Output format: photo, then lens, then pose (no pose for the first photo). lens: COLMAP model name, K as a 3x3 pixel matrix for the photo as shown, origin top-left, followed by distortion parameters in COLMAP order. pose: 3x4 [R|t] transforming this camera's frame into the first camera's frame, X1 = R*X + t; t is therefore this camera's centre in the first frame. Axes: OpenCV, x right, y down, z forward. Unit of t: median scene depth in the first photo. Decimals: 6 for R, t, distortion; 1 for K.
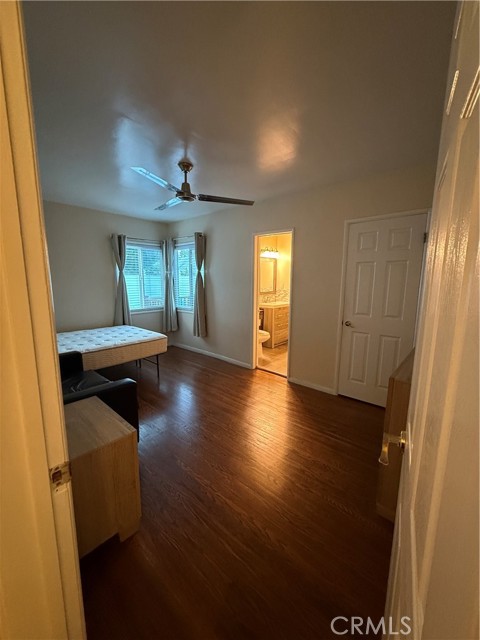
lens RADIAL K [[254.1, 0, 240.9], [0, 254.1, 321.2], [0, 0, 1]] dist [-0.002916, 0.000196]
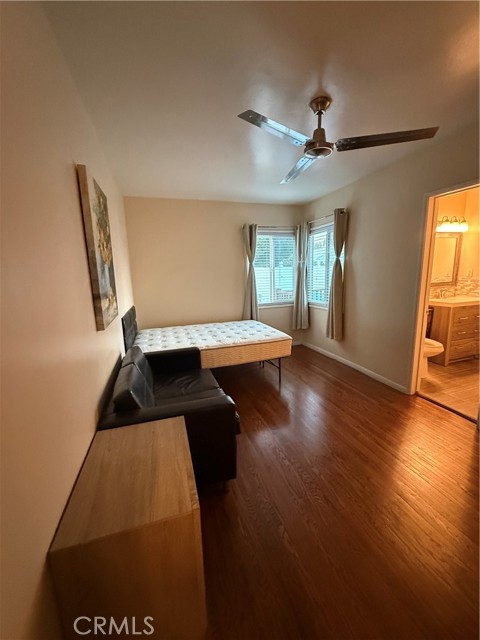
lens RADIAL K [[254.1, 0, 238.5], [0, 254.1, 319.8], [0, 0, 1]] dist [-0.002916, 0.000196]
pose [[0.855332, 0.059691, -0.514630, -0.009024], [-0.046178, 0.998171, 0.039026, -0.020076], [0.516018, -0.009616, 0.856524, 0.154851]]
